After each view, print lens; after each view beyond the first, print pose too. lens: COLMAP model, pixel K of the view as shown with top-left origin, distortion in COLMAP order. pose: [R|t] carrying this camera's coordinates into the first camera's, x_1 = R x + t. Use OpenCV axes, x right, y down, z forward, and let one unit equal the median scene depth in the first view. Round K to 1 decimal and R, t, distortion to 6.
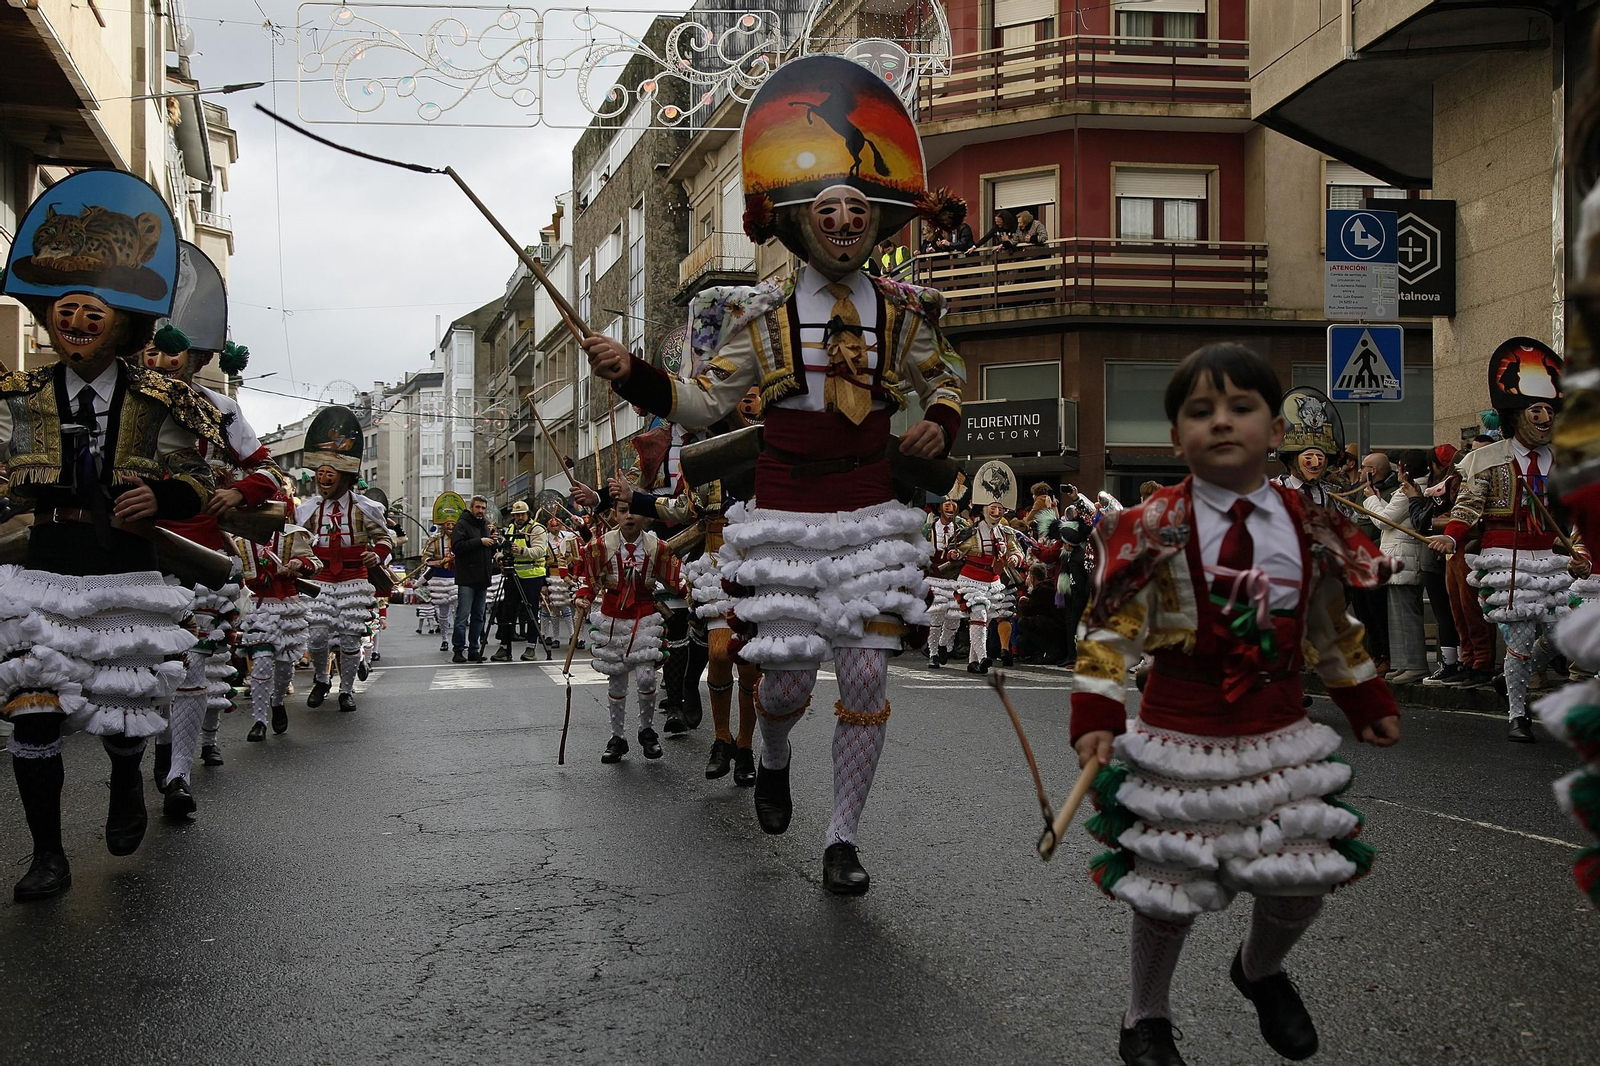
lens RADIAL K [[1871.3, 0, 801.9], [0, 1871.3, 574.0], [0, 0, 1]] dist [0.092460, 0.018173]
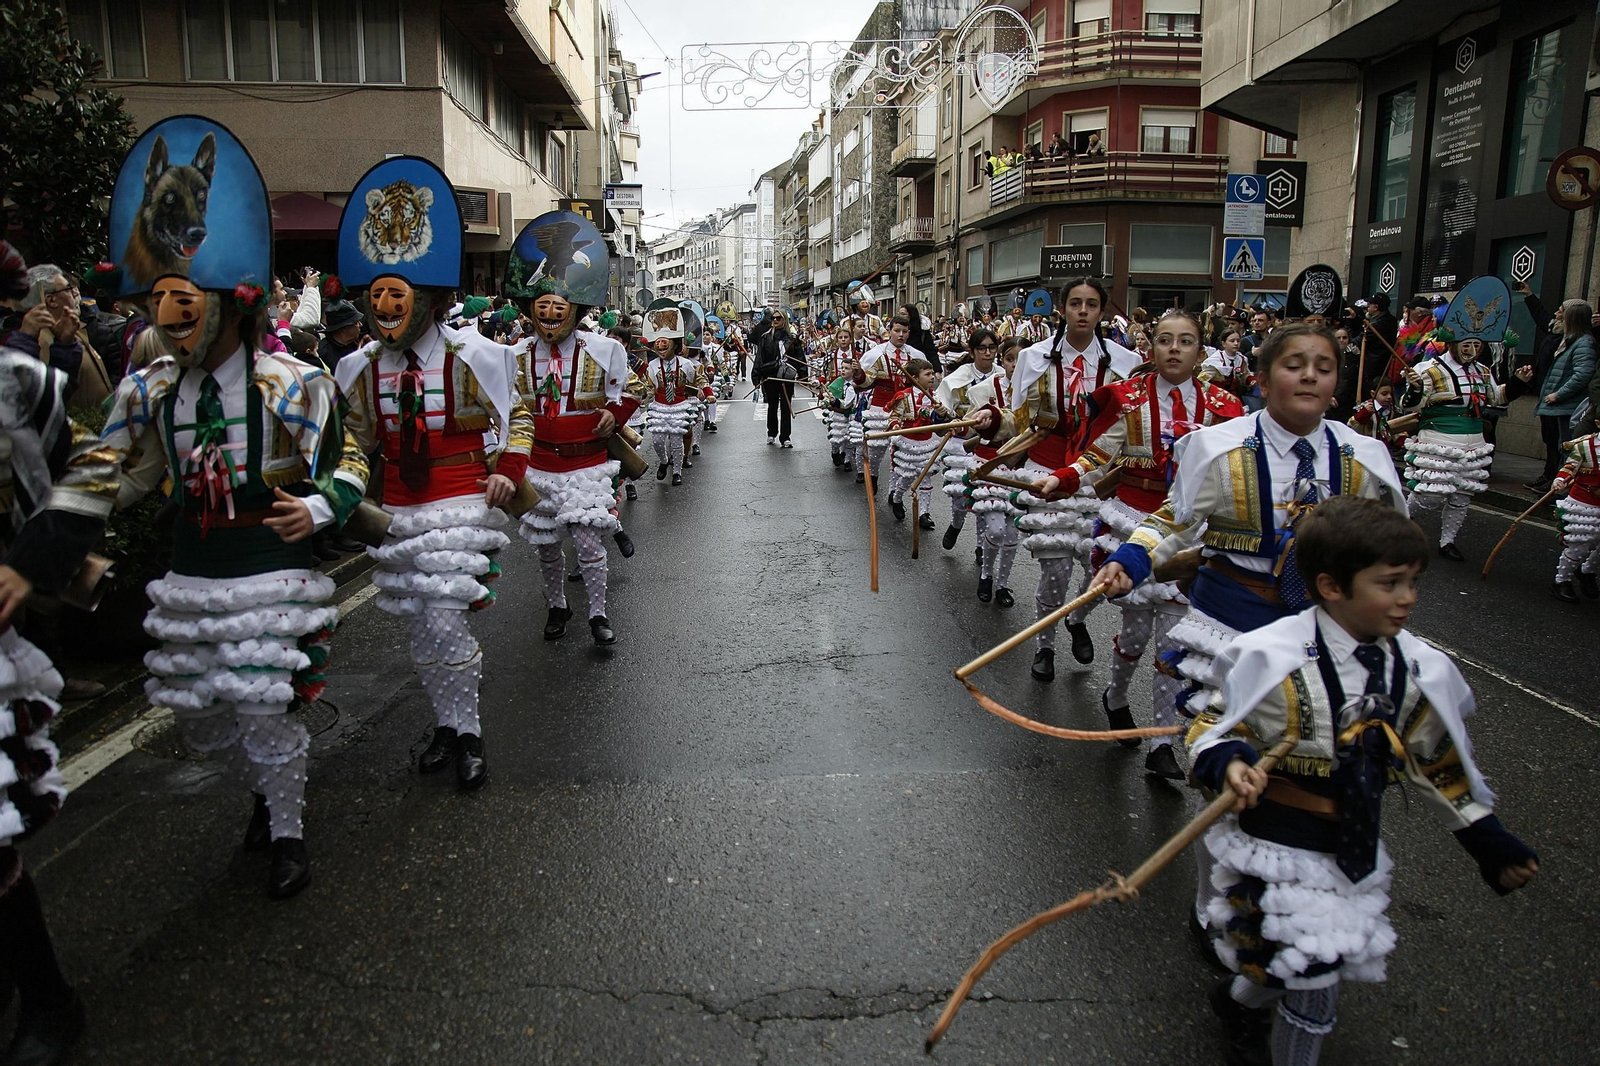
lens RADIAL K [[1871.3, 0, 801.9], [0, 1871.3, 574.0], [0, 0, 1]] dist [0.092460, 0.018173]
pose [[0.987628, 0.037358, -0.152297, 0.138299], [0.002413, 0.967472, 0.252966, -0.241787], [0.156794, -0.250204, 0.955413, -0.798541]]
